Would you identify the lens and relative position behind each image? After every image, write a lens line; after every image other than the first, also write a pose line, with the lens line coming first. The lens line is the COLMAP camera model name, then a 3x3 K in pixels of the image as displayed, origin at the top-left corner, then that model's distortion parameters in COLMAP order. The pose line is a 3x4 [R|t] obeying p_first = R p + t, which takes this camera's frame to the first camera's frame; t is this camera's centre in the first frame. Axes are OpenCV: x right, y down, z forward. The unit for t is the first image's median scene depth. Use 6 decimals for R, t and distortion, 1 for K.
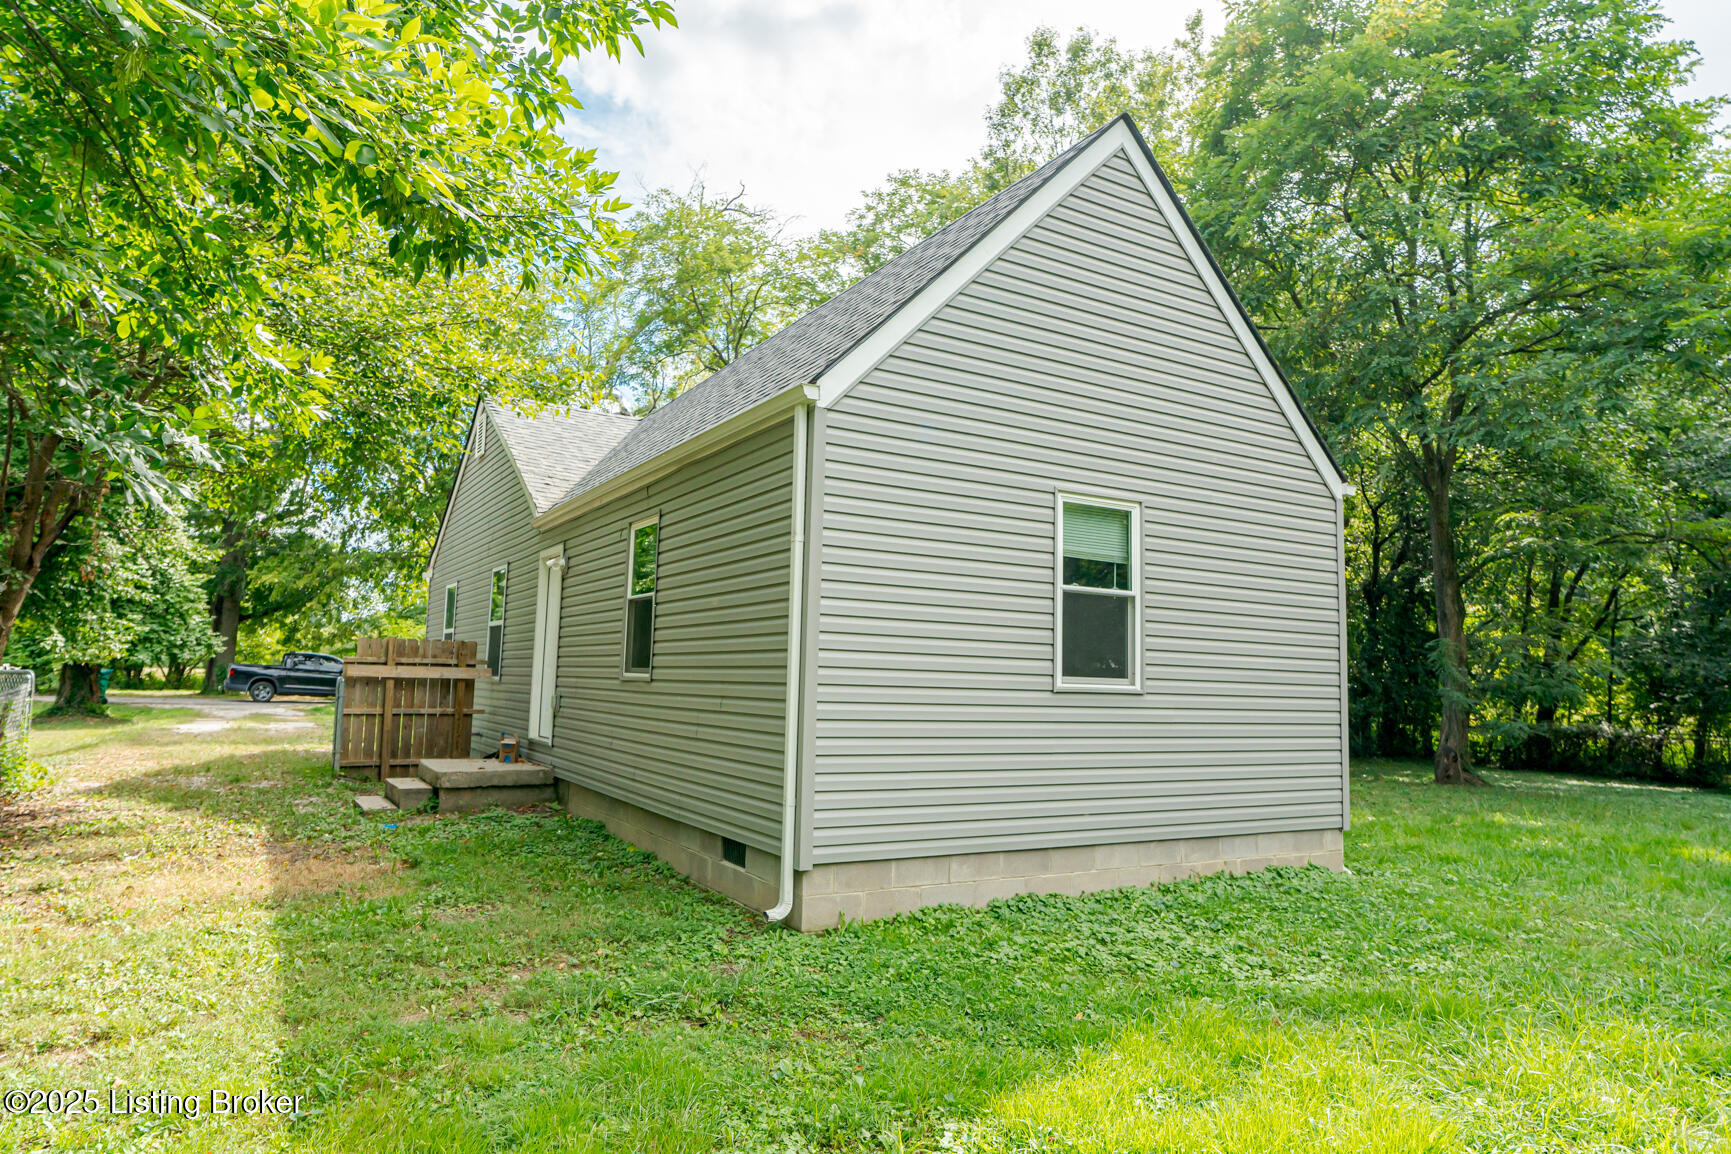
lens RADIAL K [[1059.3, 0, 863.1], [0, 1059.3, 580.3], [0, 0, 1]] dist [-0.004038, 0.000629]
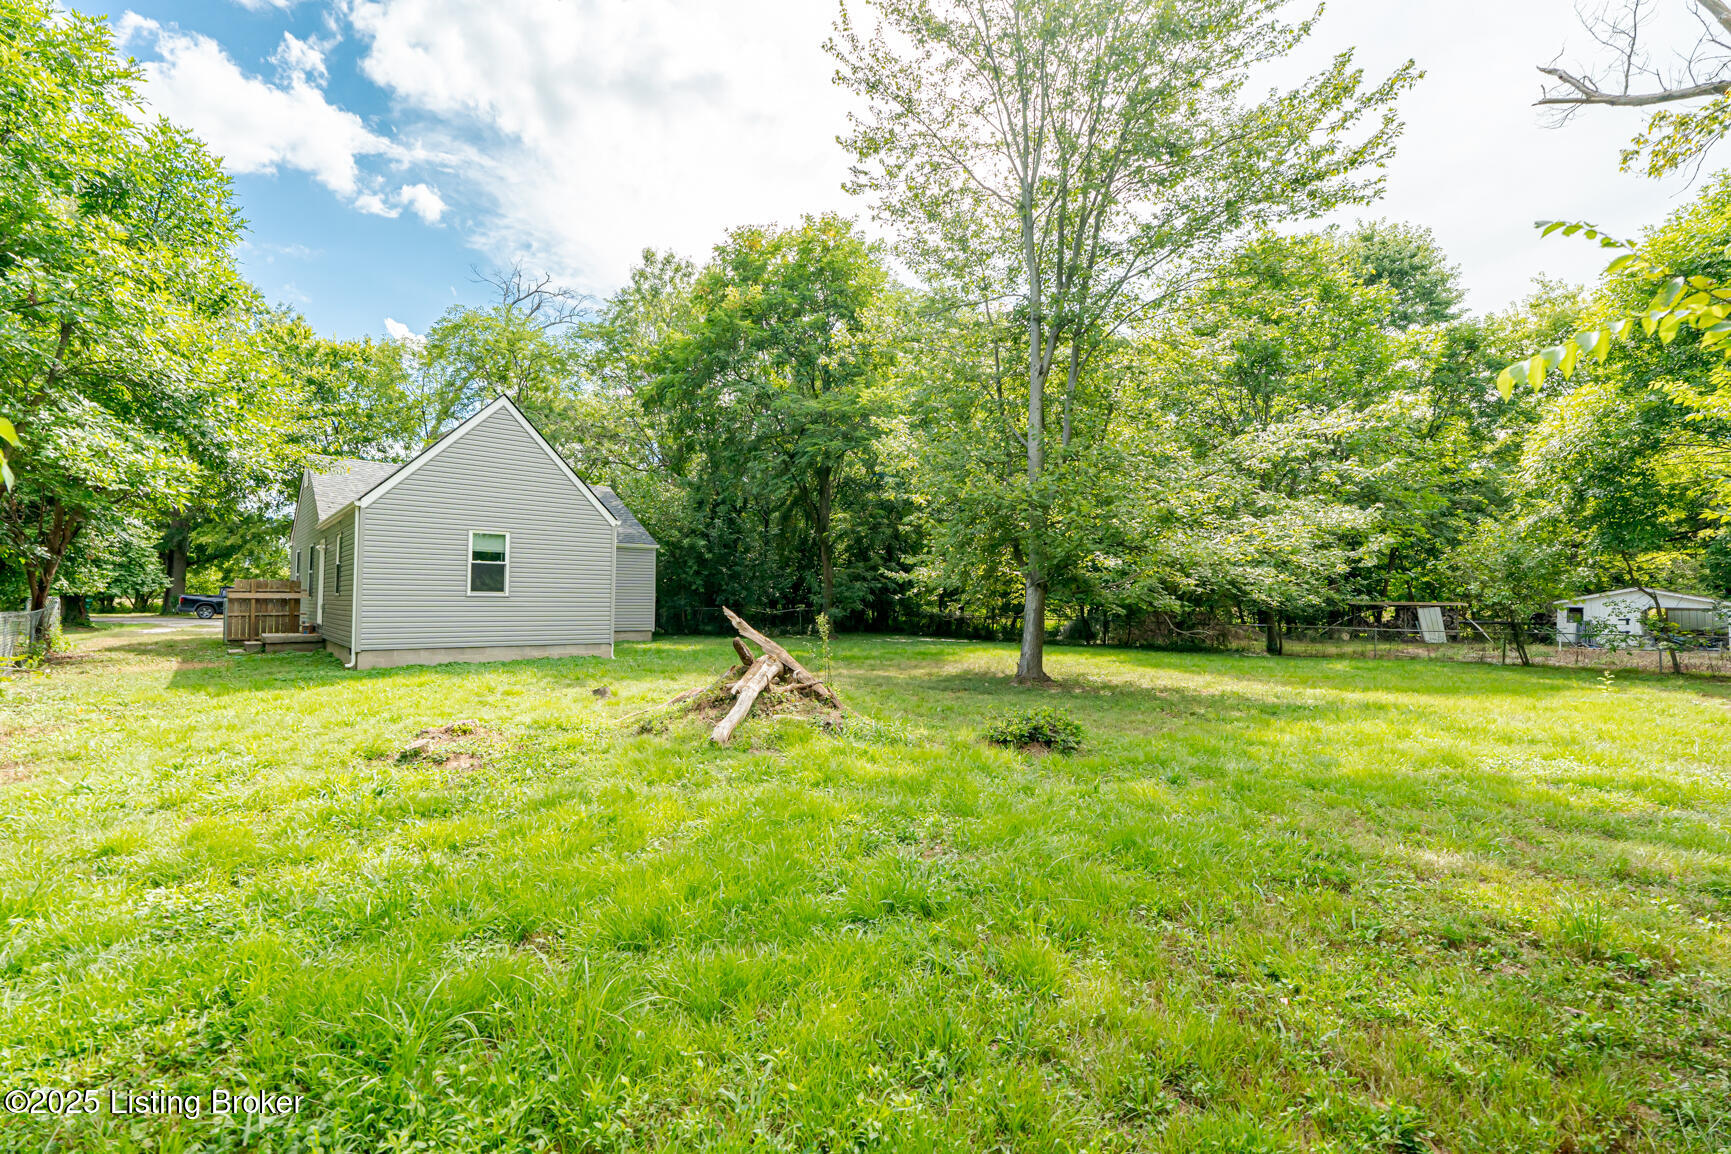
lens RADIAL K [[778.8, 0, 870.7], [0, 778.8, 572.0], [0, 0, 1]] dist [-0.001814, -0.000076]
pose [[0.984218, -0.014481, 0.176365, 0.277707], [0.003566, 0.998067, 0.062049, -0.029501], [-0.176923, -0.060441, 0.982367, -0.416527]]
